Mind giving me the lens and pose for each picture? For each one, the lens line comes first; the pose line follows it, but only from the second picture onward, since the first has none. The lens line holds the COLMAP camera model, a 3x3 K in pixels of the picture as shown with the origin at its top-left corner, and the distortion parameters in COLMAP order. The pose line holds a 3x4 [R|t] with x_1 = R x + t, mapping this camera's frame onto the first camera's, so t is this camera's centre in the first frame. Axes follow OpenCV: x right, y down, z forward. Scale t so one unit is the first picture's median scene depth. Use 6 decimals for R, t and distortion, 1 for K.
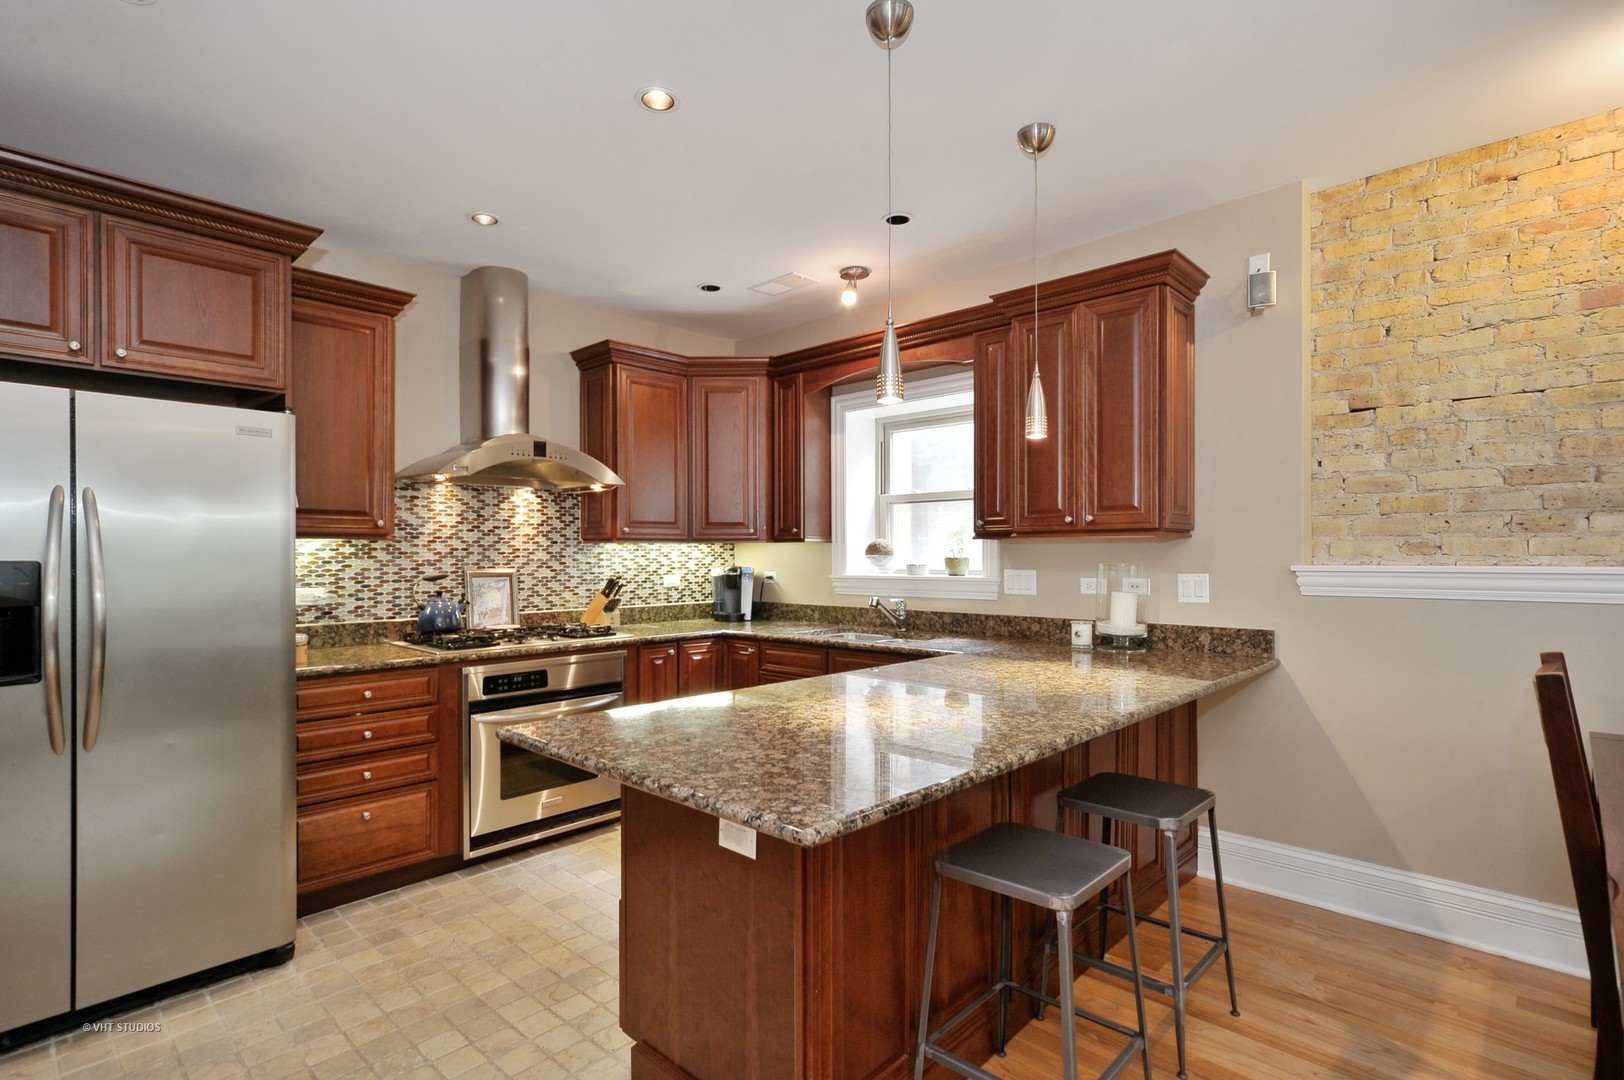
lens RADIAL K [[795.0, 0, 814.9], [0, 795.0, 555.1], [0, 0, 1]] dist [0.002272, 0.000933]
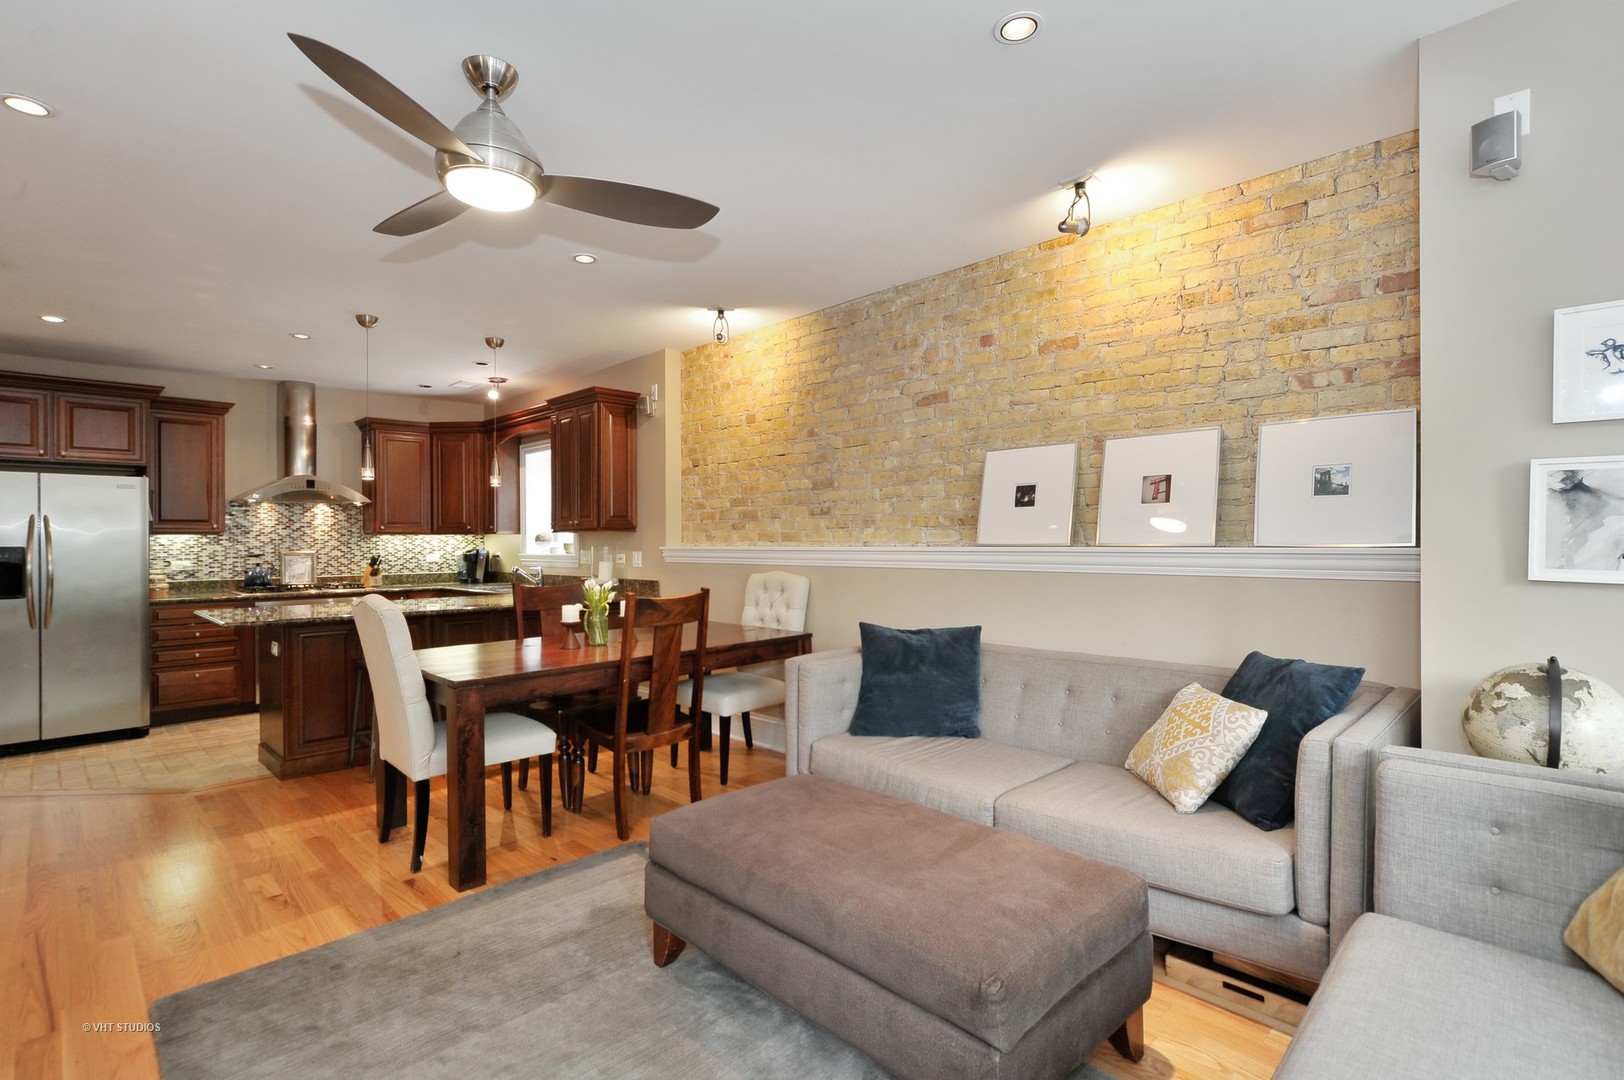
lens RADIAL K [[776.2, 0, 812.0], [0, 776.2, 540.0], [0, 0, 1]] dist [-0.000547, 0.001191]
pose [[0.999623, -0.004389, -0.027086, 0.801405], [0.004392, 0.999990, 0.000036, -0.001395], [0.027085, -0.000155, 0.999633, -0.697136]]
